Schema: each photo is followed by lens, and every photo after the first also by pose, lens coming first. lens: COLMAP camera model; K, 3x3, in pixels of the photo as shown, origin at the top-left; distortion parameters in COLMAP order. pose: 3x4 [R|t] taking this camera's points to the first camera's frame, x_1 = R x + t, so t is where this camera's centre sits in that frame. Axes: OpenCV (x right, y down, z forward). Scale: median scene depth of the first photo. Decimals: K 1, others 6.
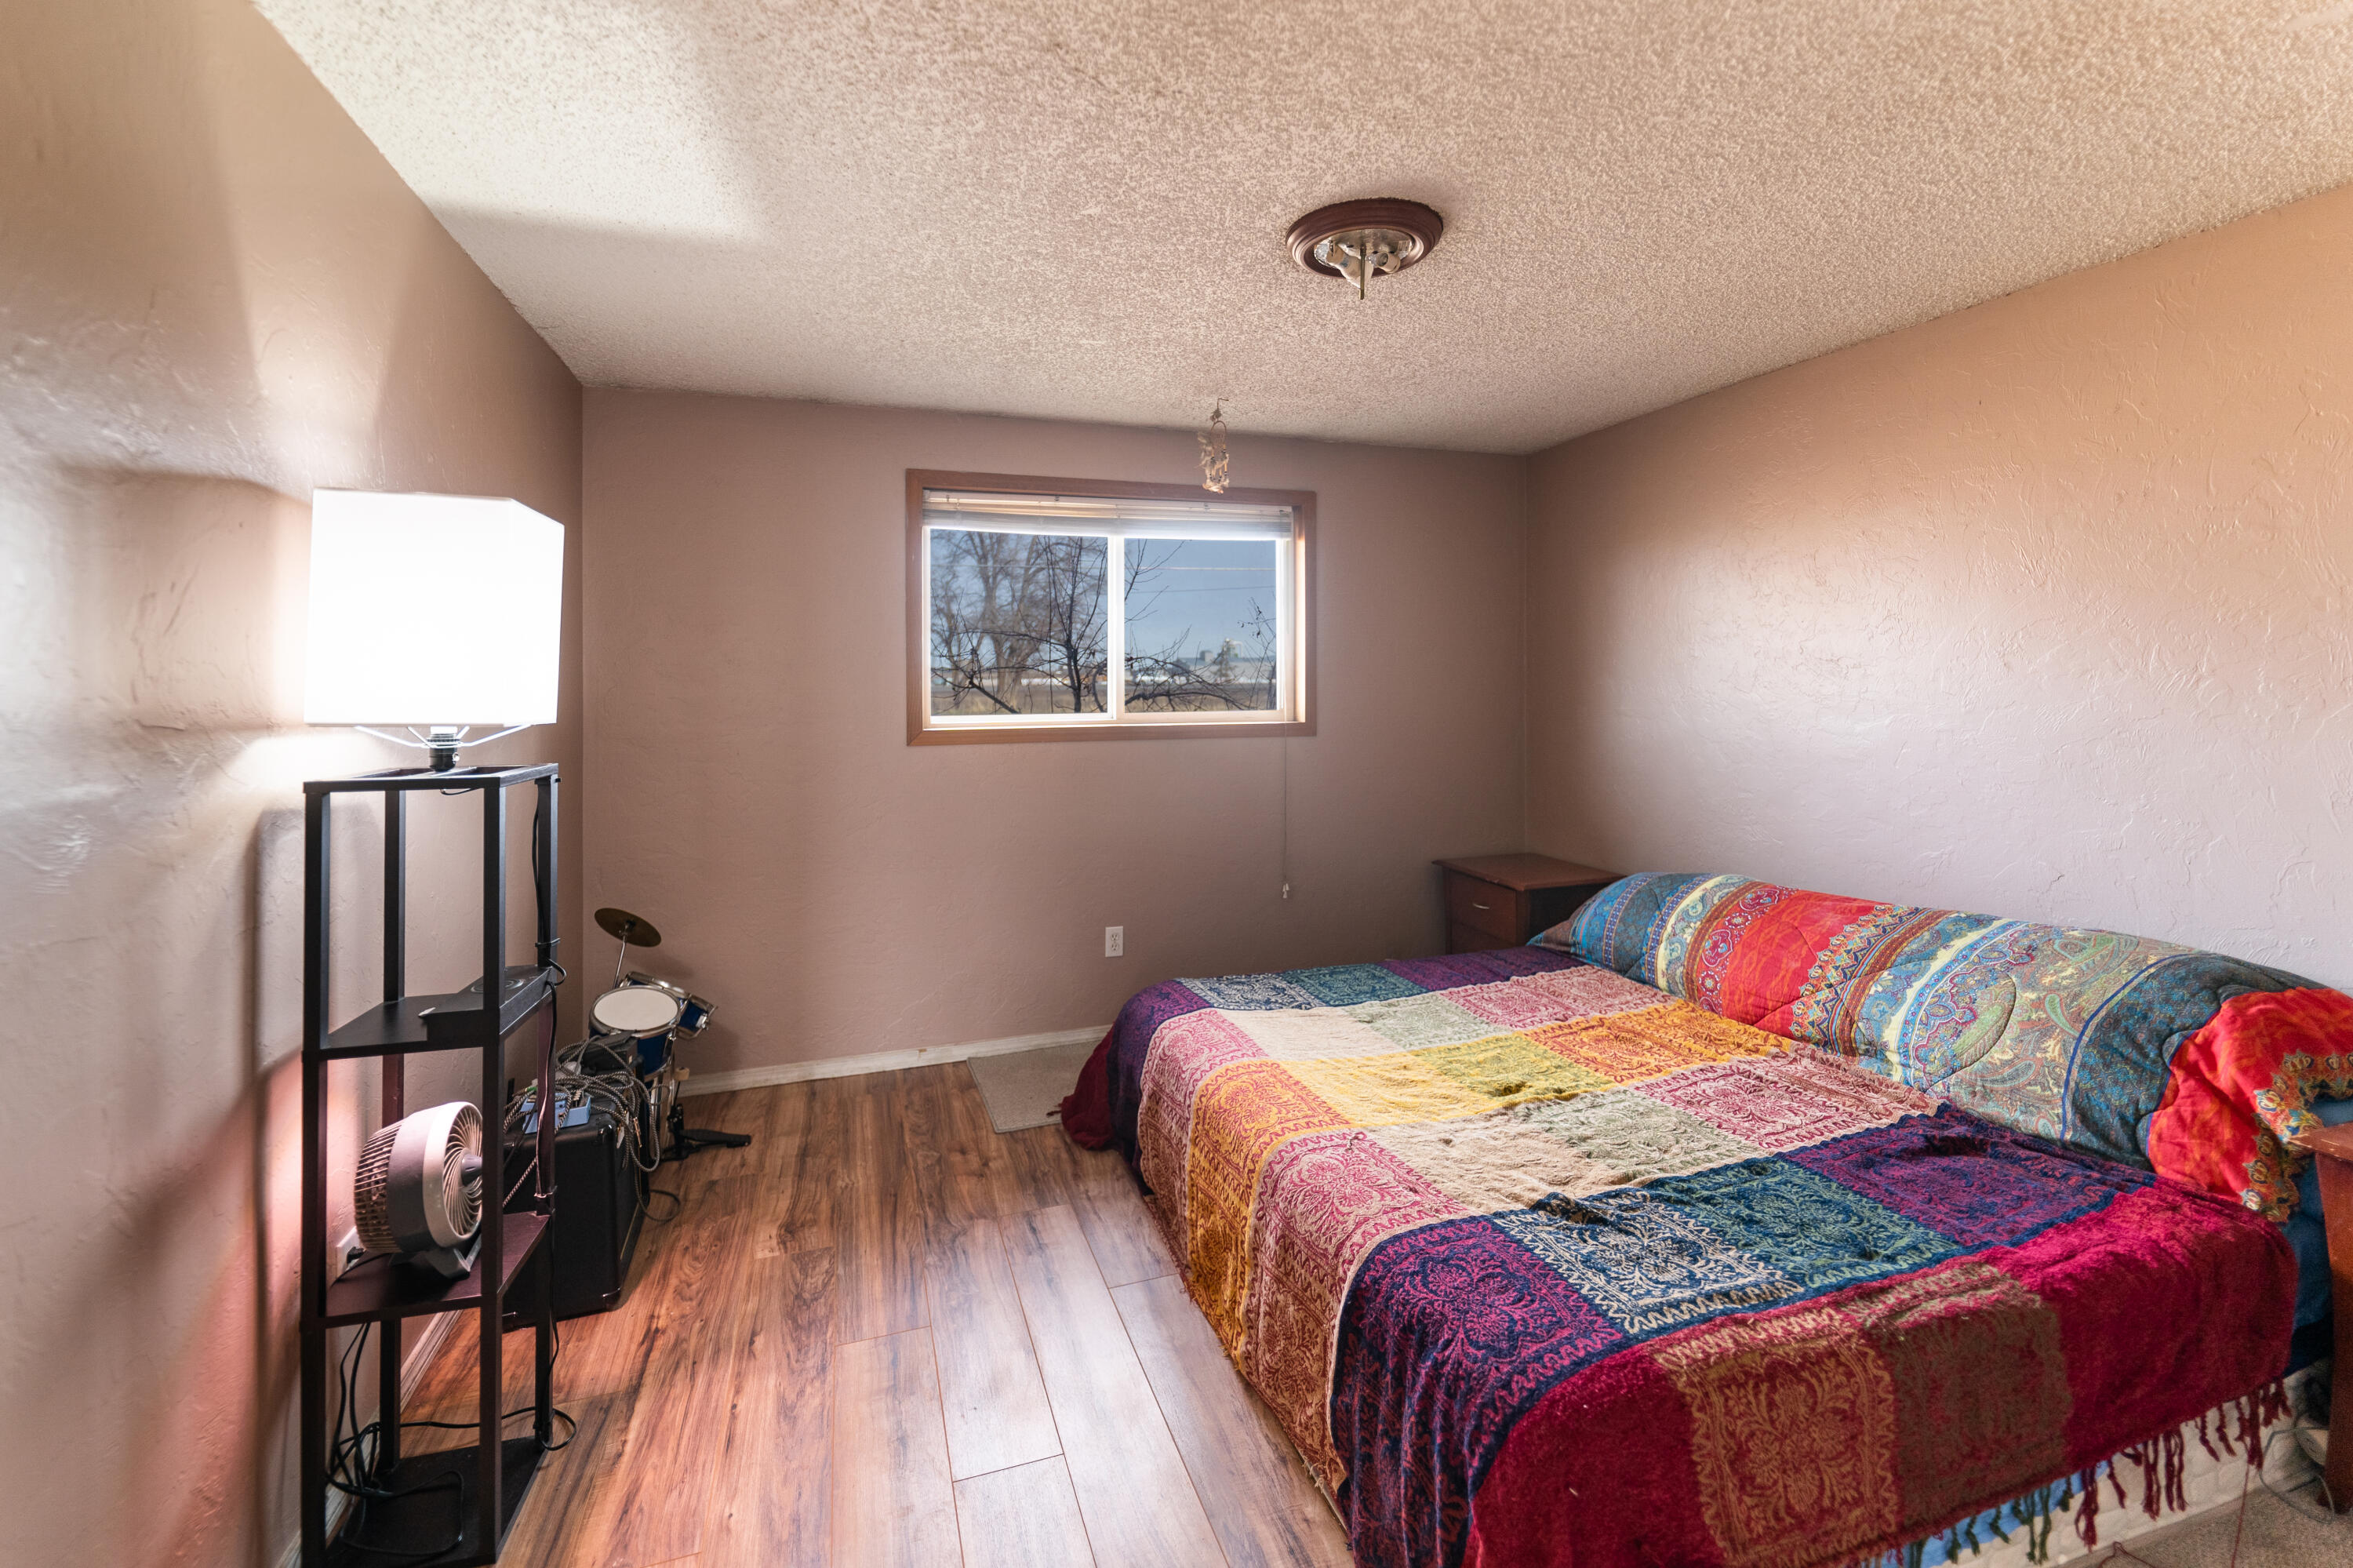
lens RADIAL K [[992.7, 0, 1170.4], [0, 992.7, 569.9], [0, 0, 1]] dist [0.002684, -0.001098]
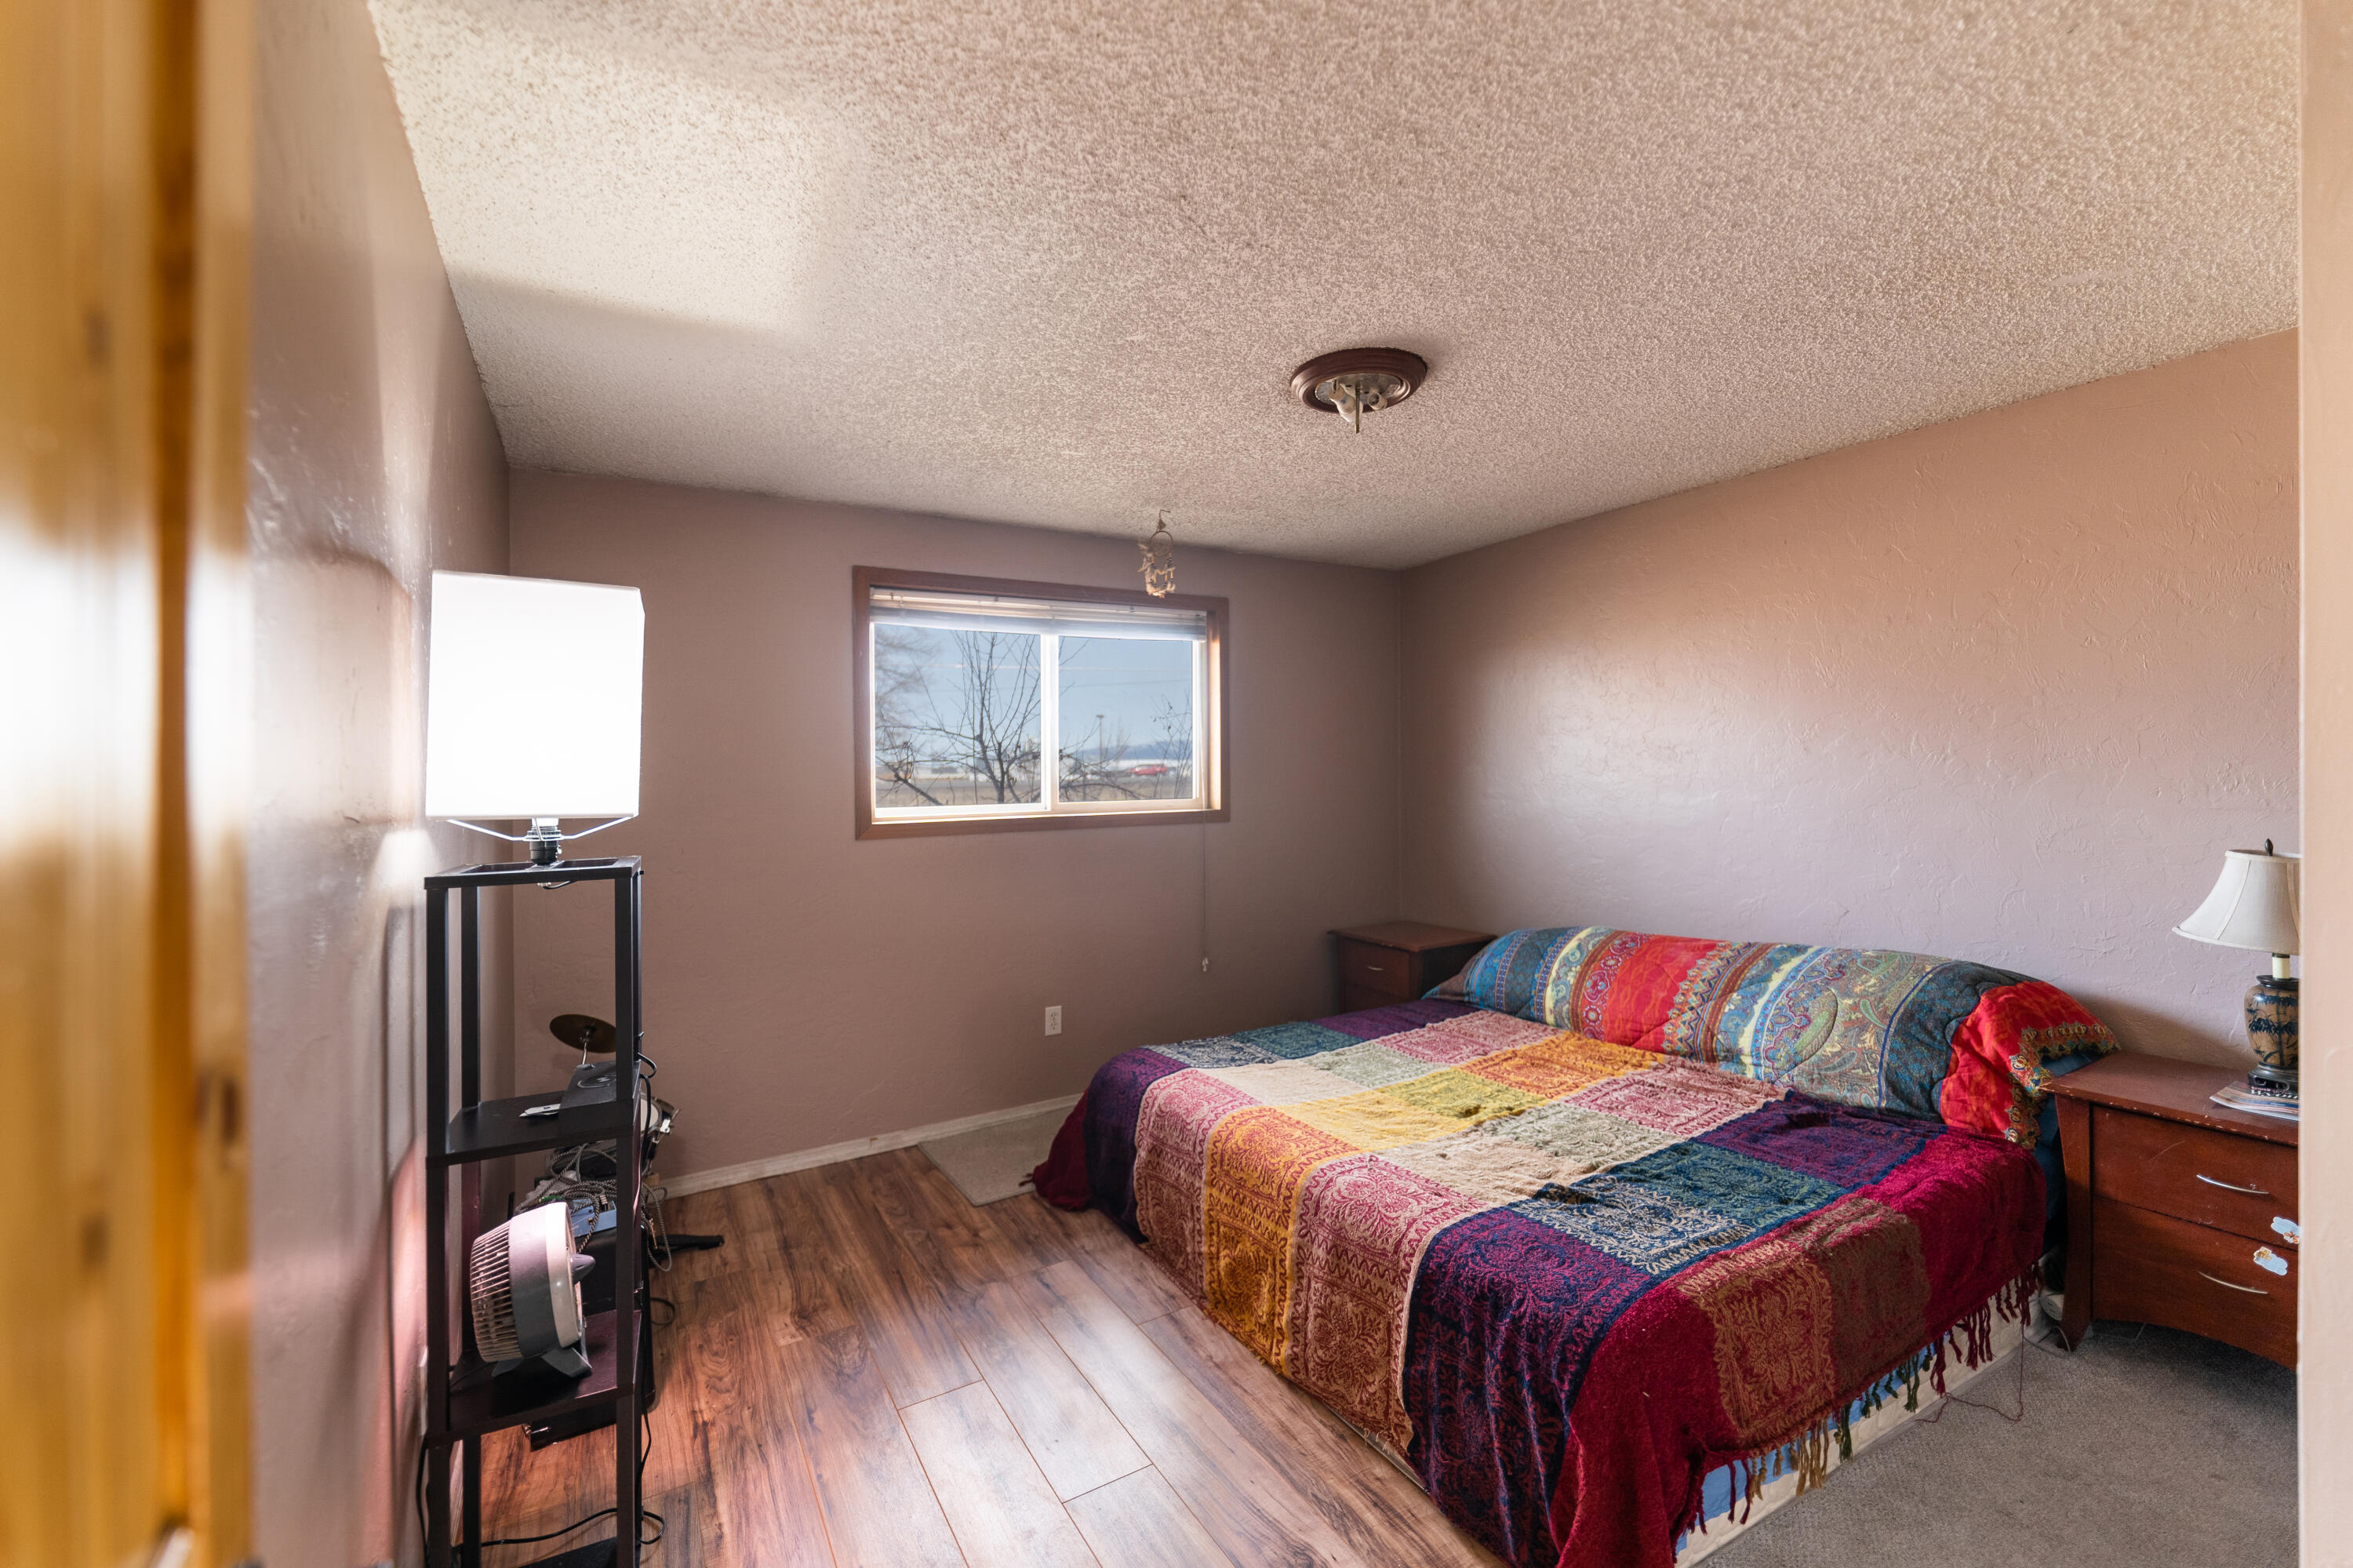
lens RADIAL K [[1003.7, 0, 1070.6], [0, 1003.7, 673.2], [0, 0, 1]] dist [0.001779, 0.000304]
pose [[0.977485, 0.009139, 0.210809, -0.406642], [-0.009210, 0.999957, -0.000644, 0.009252], [-0.210806, -0.001312, 0.977527, -0.068042]]
